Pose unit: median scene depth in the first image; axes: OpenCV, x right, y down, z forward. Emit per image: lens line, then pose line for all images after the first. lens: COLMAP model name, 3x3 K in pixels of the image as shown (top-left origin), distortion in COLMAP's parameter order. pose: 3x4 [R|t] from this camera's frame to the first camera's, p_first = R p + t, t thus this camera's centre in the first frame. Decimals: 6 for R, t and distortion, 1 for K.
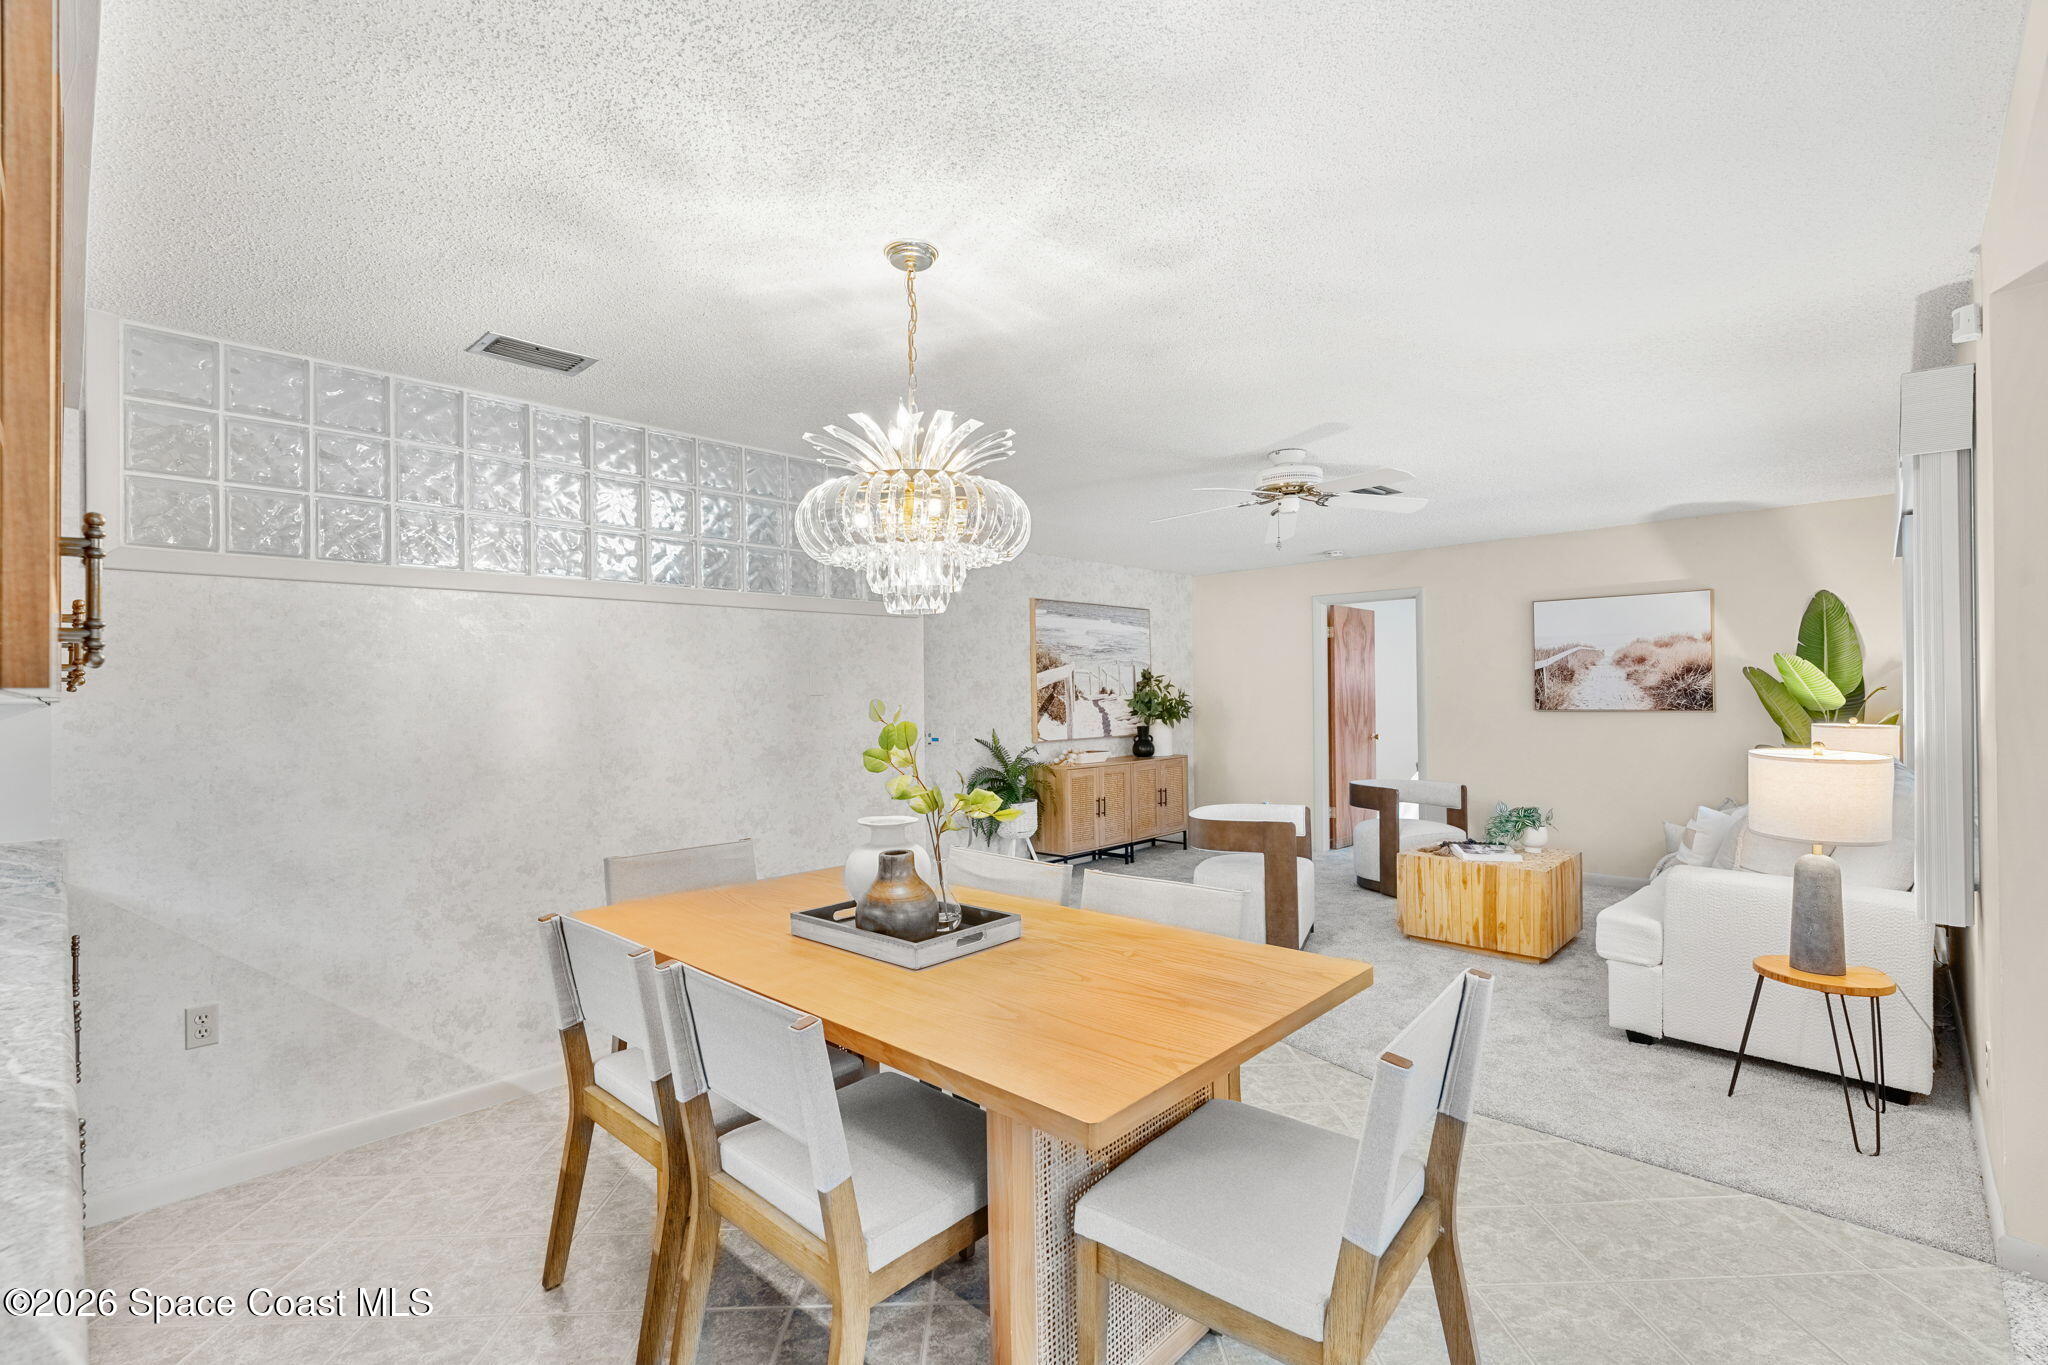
lens RADIAL K [[898.6, 0, 1029.5], [0, 898.6, 684.8], [0, 0, 1]] dist [0.000373, 0.000043]
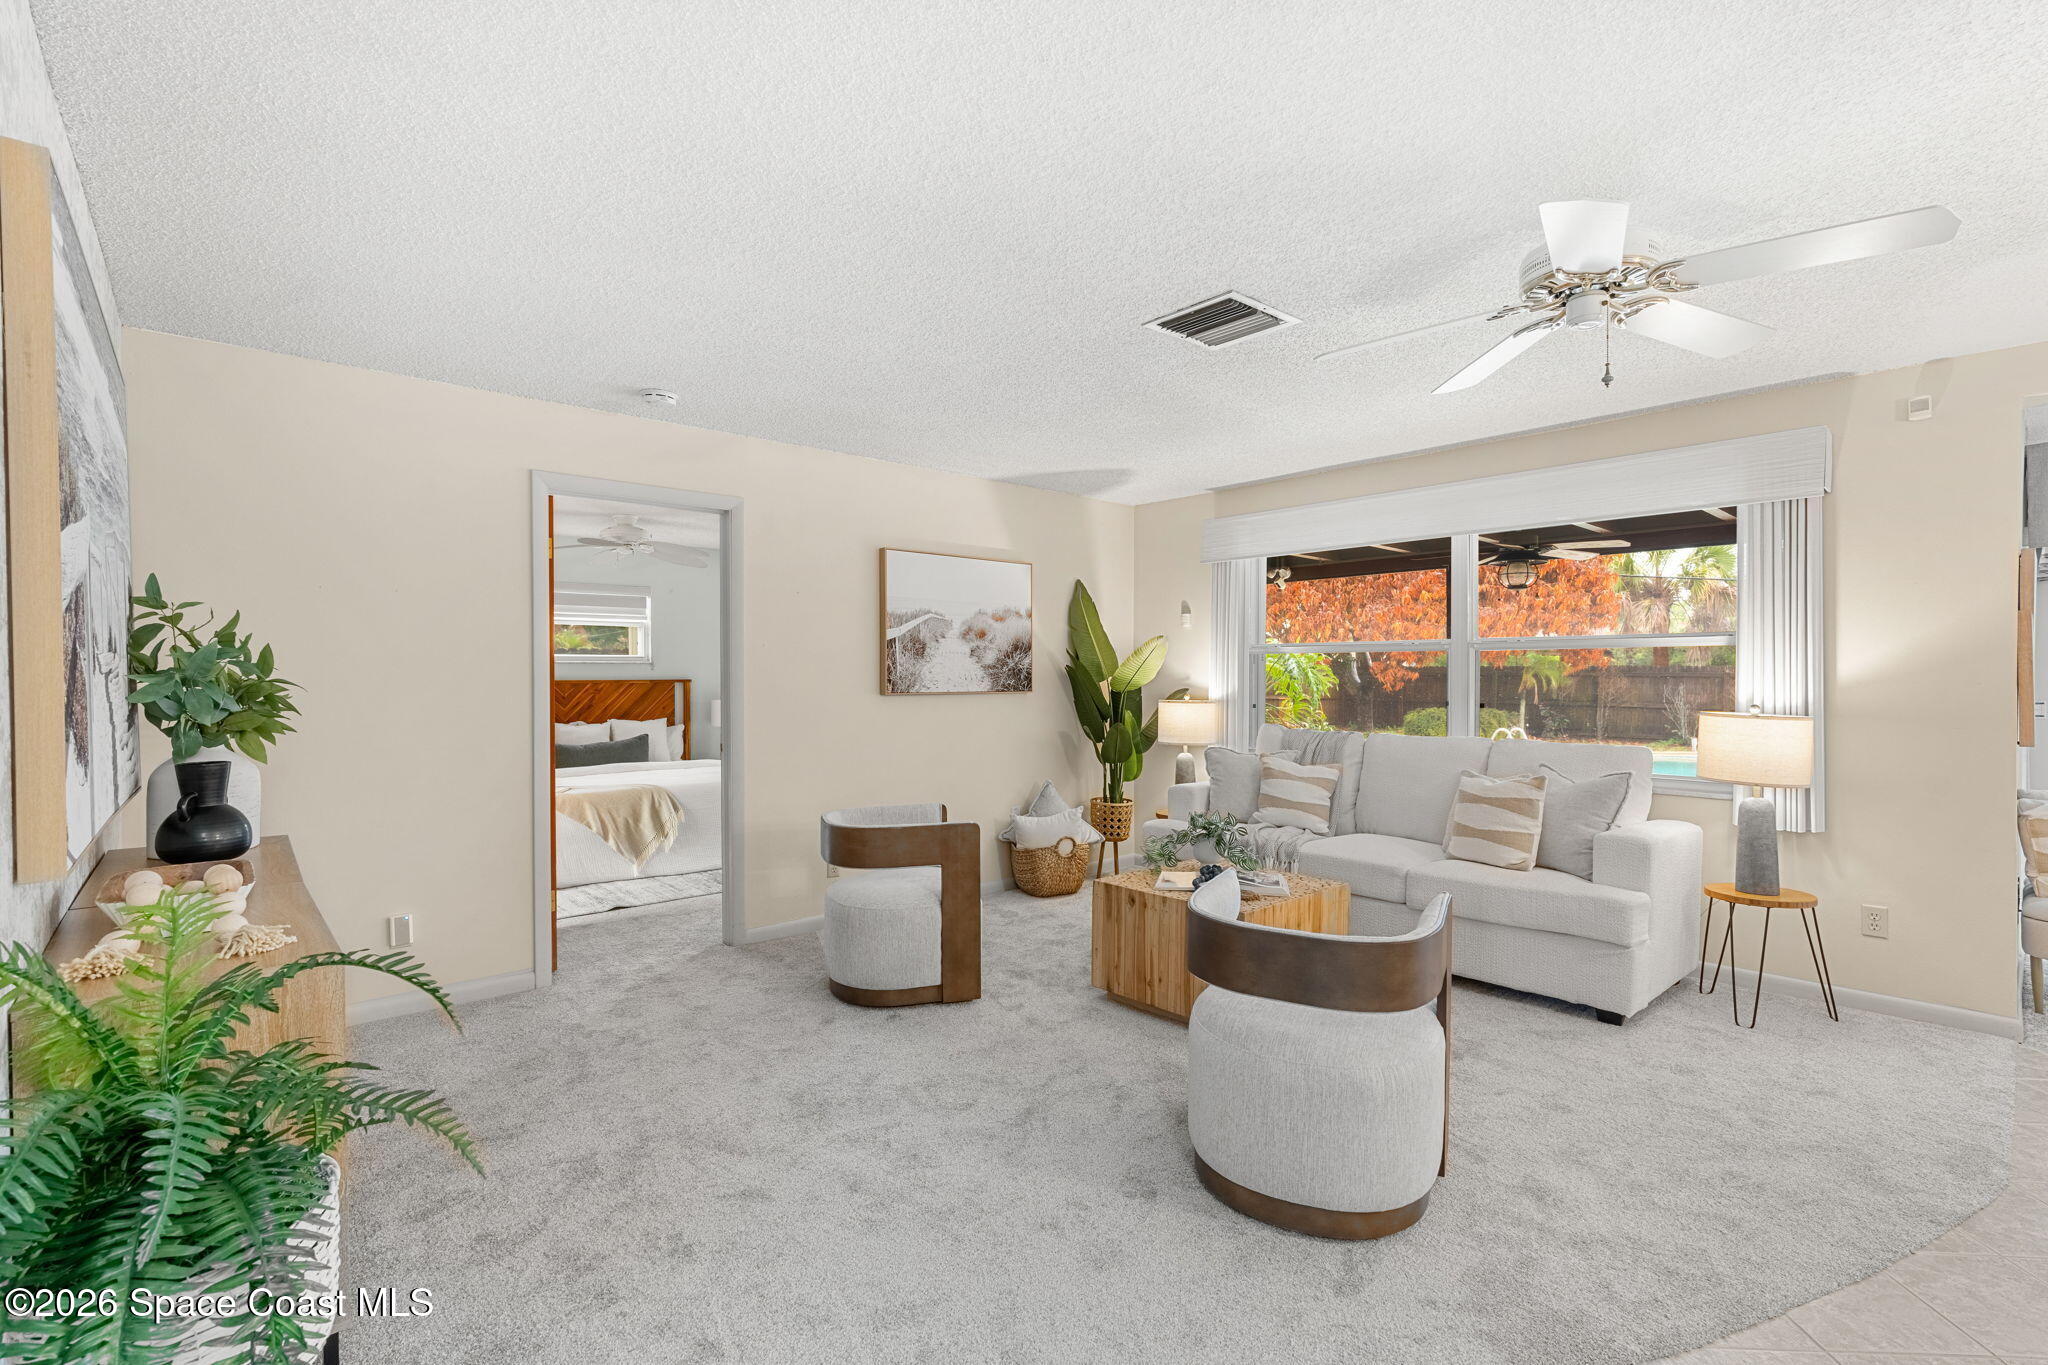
lens RADIAL K [[898.6, 0, 1030.1], [0, 898.6, 684.7], [0, 0, 1]] dist [0.000373, 0.000043]
pose [[0.079736, 0.008889, 0.996776, -0.185397], [-0.001349, 0.999960, -0.008810, 0.028930], [-0.996815, -0.000642, 0.079745, 0.882820]]
